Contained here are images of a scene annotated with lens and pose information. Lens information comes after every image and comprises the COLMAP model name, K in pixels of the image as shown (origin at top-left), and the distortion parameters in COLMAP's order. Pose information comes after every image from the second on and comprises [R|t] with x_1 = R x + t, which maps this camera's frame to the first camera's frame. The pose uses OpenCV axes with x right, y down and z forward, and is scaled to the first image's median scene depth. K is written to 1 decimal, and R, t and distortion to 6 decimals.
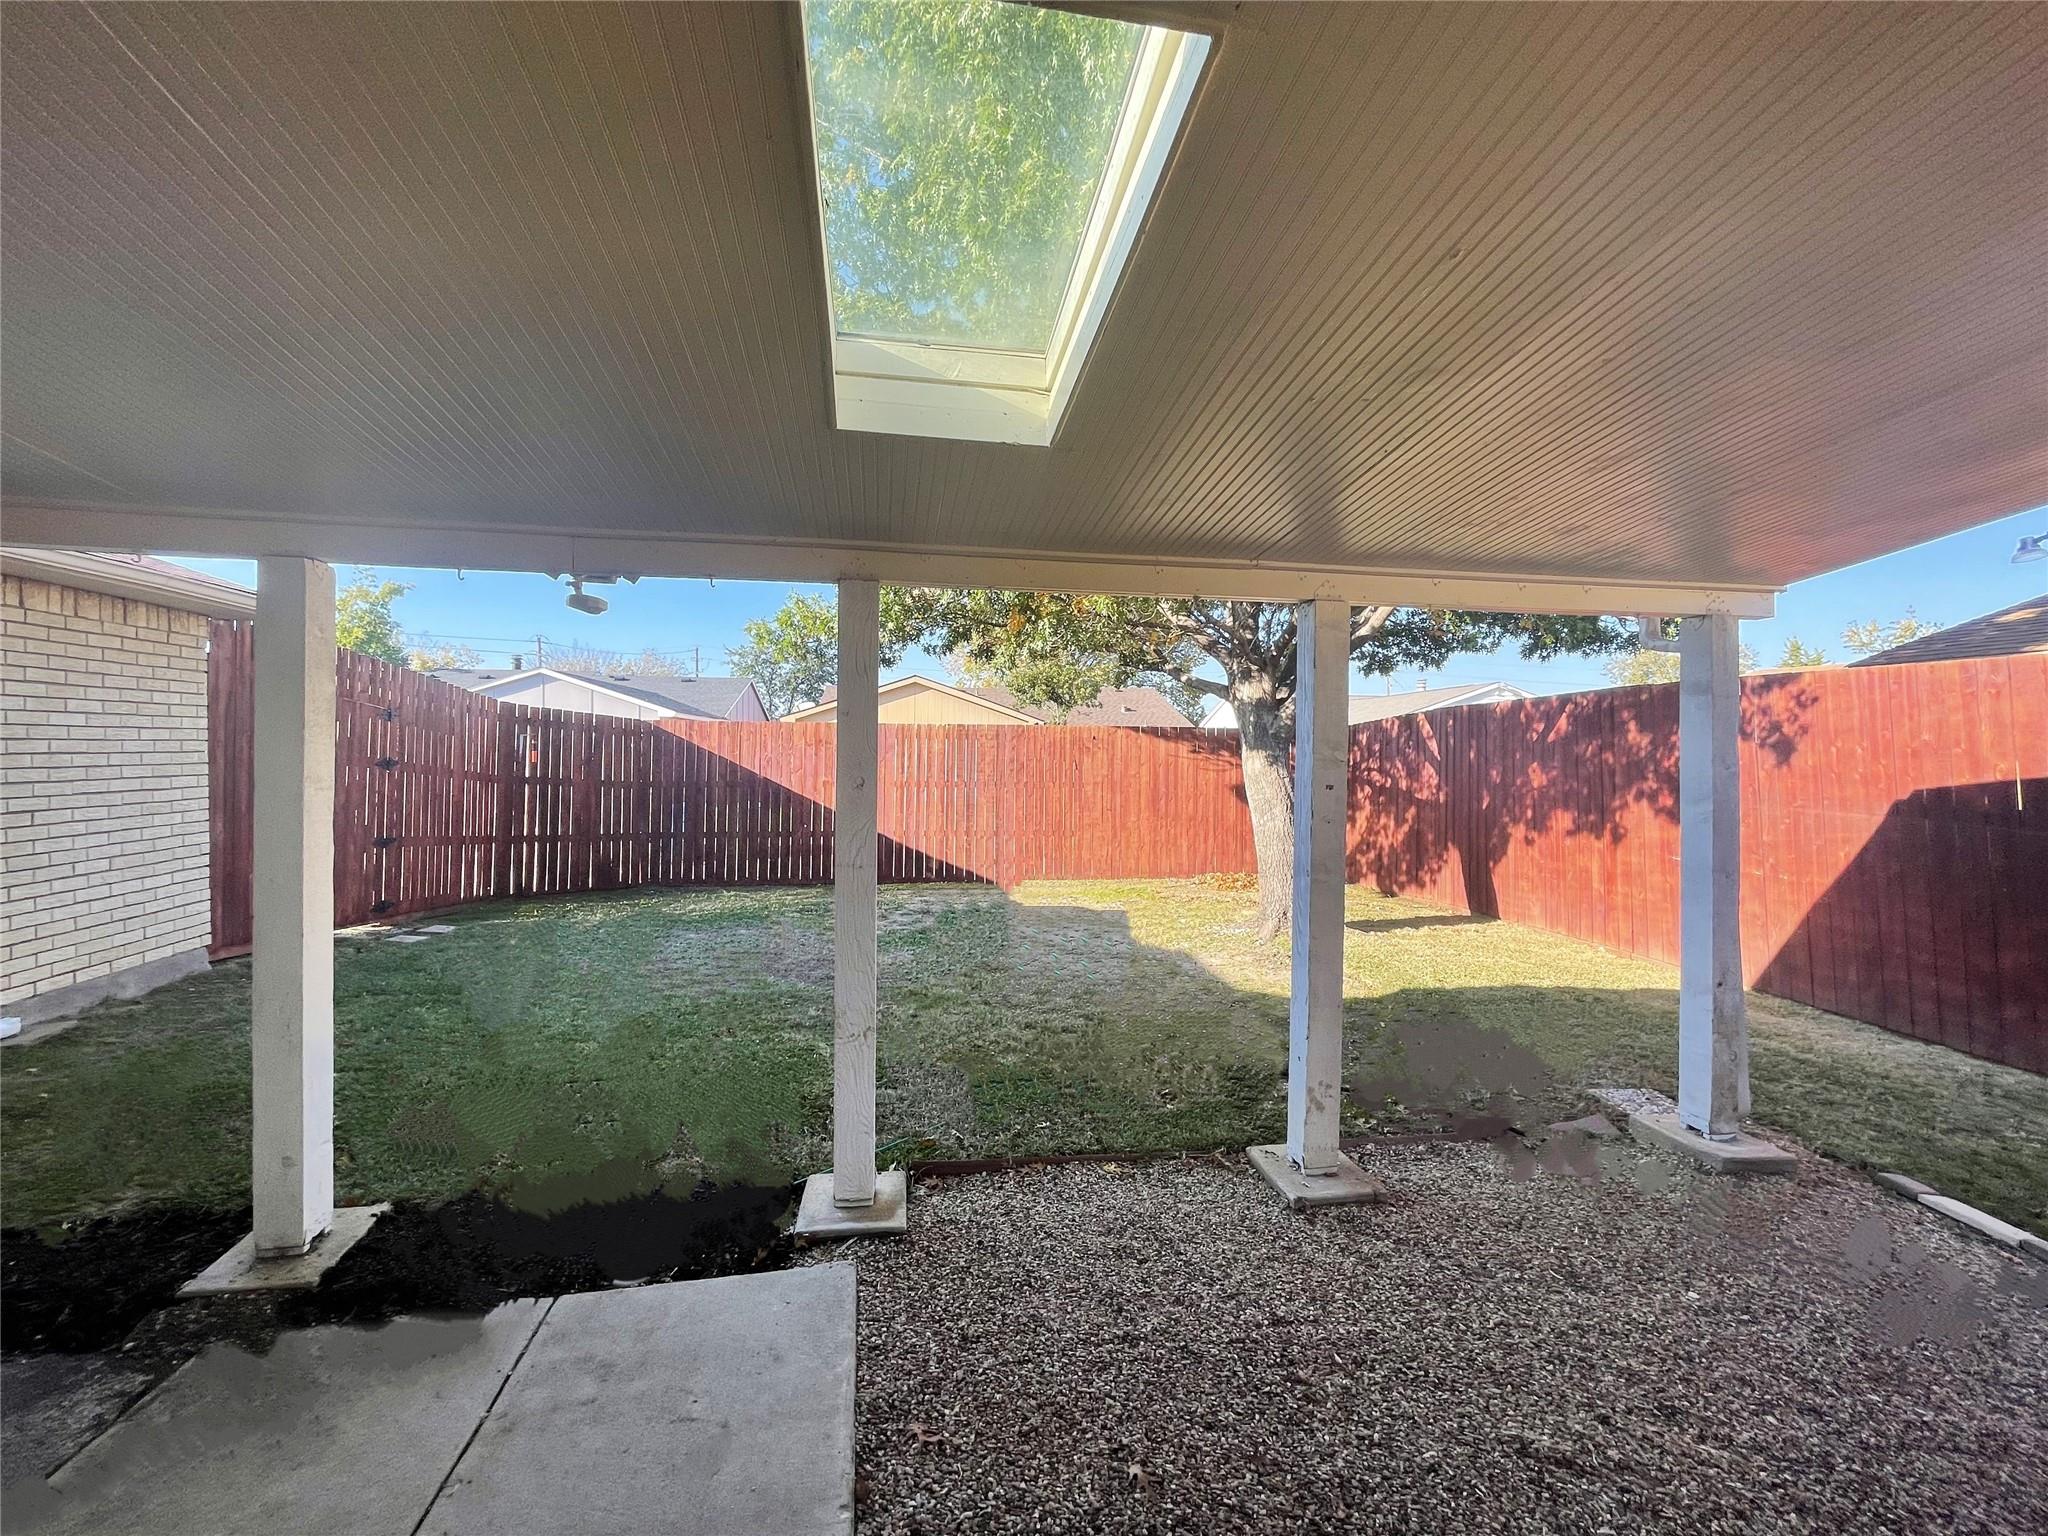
lens RADIAL K [[815.7, 0, 1013.1], [0, 815.7, 753.8], [0, 0, 1]] dist [0.000226, 0.000002]
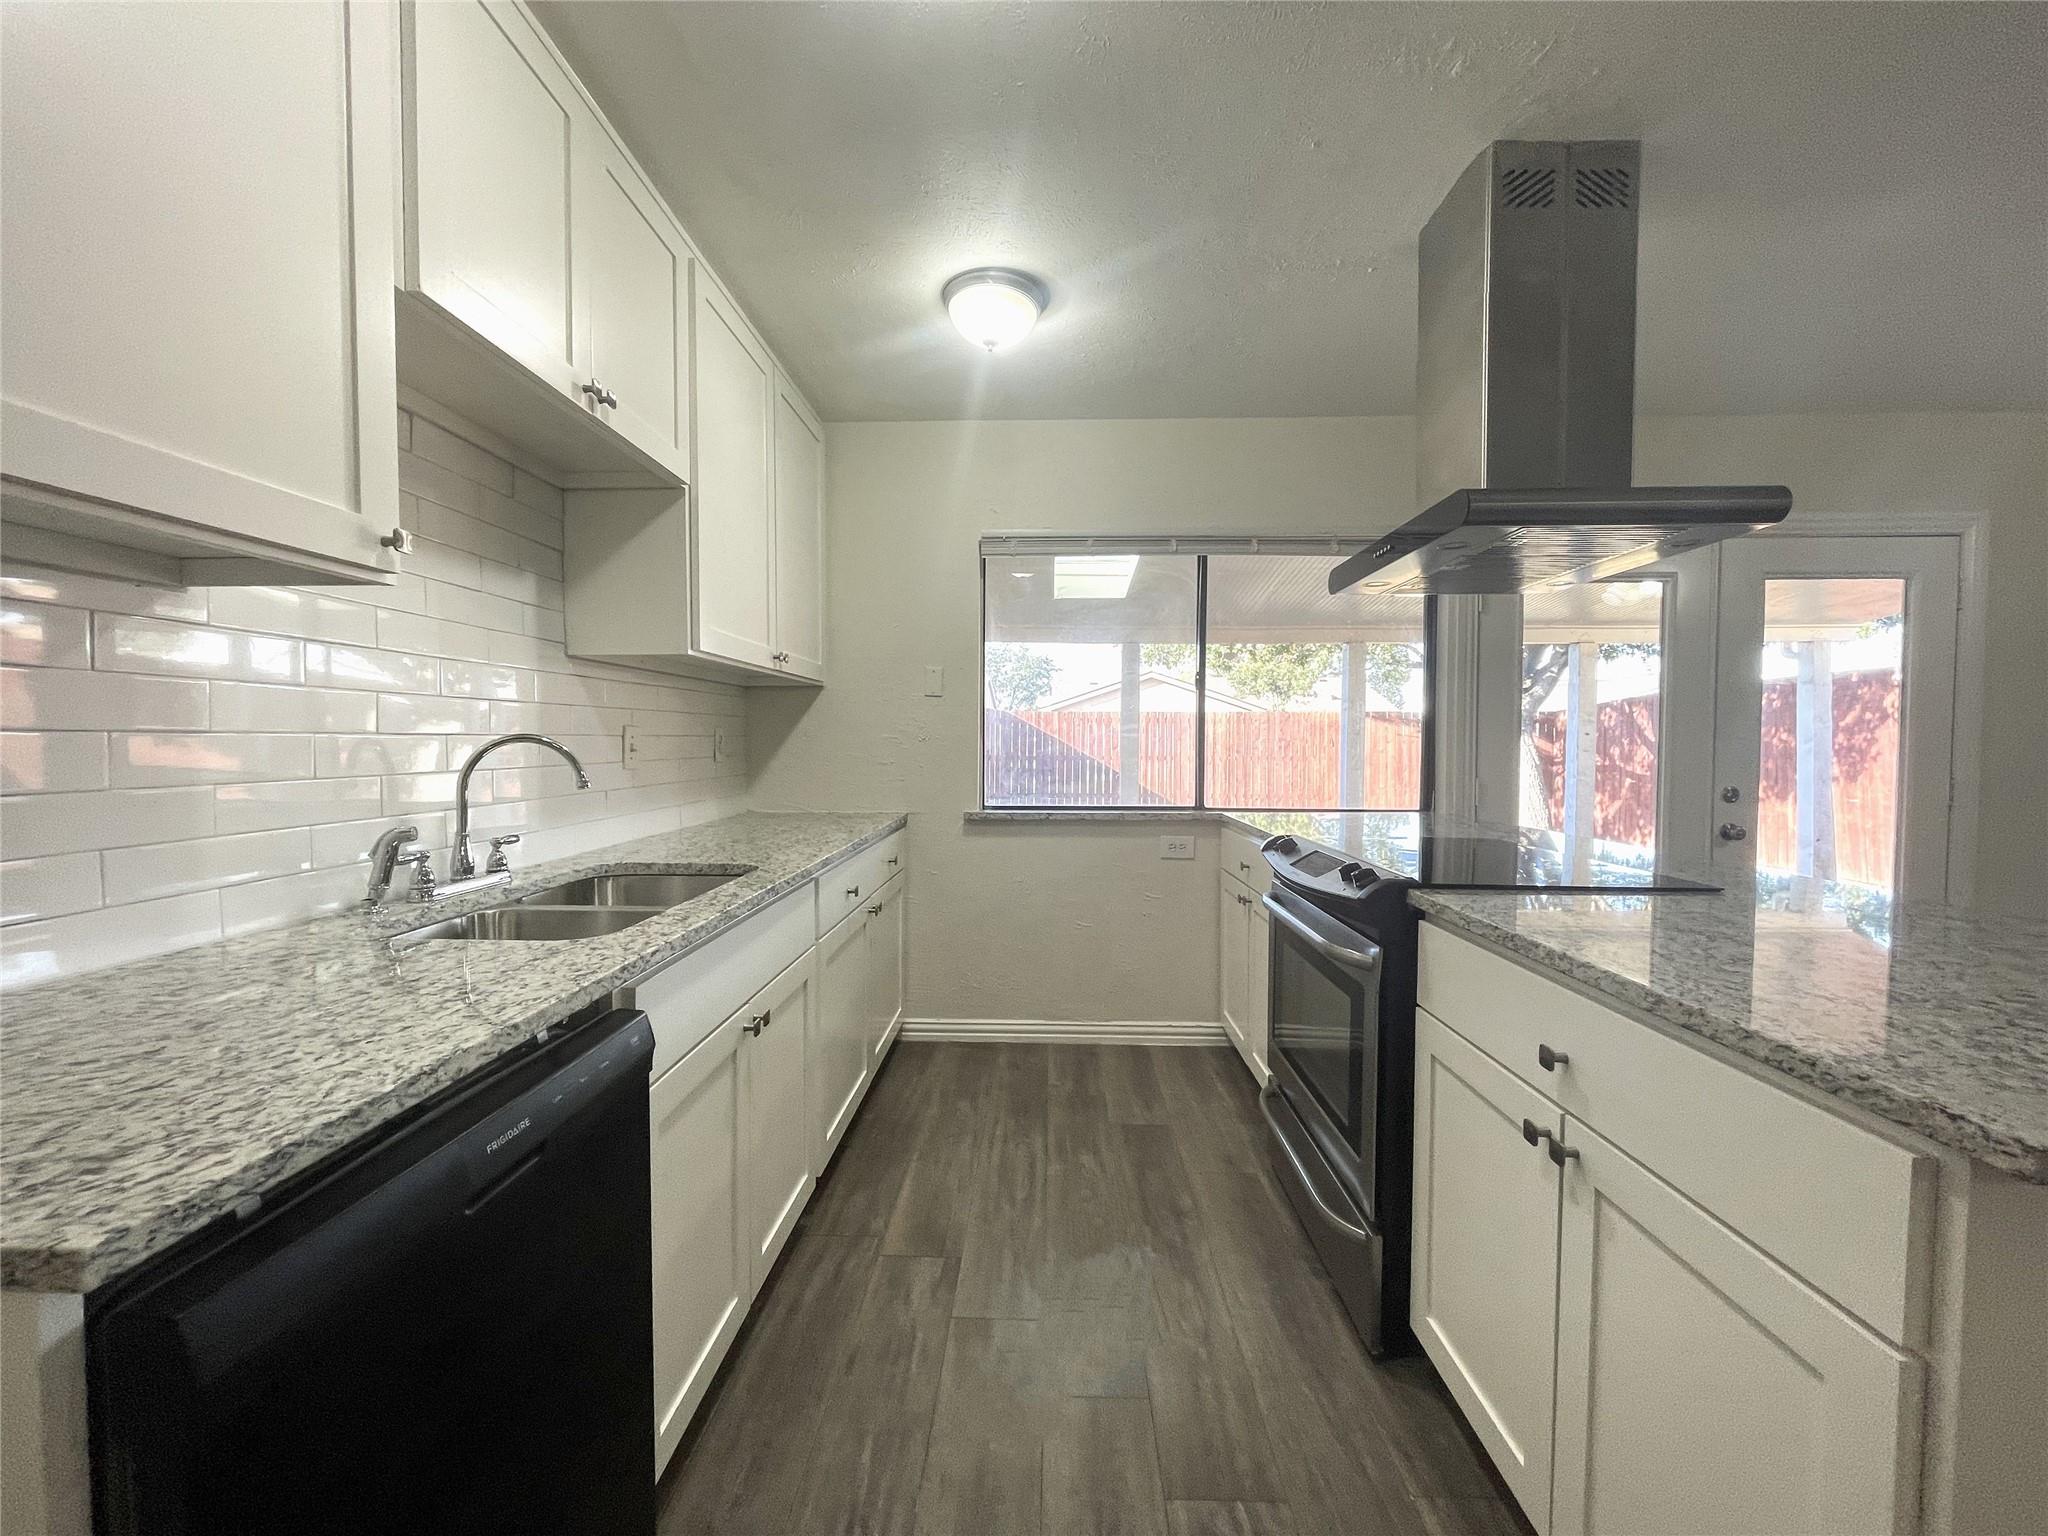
lens RADIAL K [[824.7, 0, 1024.0], [0, 824.7, 768.0], [0, 0, 1]] dist [-0.001644, -0.000119]
pose [[0.984634, 0.000453, -0.174632, -0.171827], [0.004115, 0.999659, 0.025792, 0.018032], [0.174584, -0.026114, 0.984296, -0.344660]]
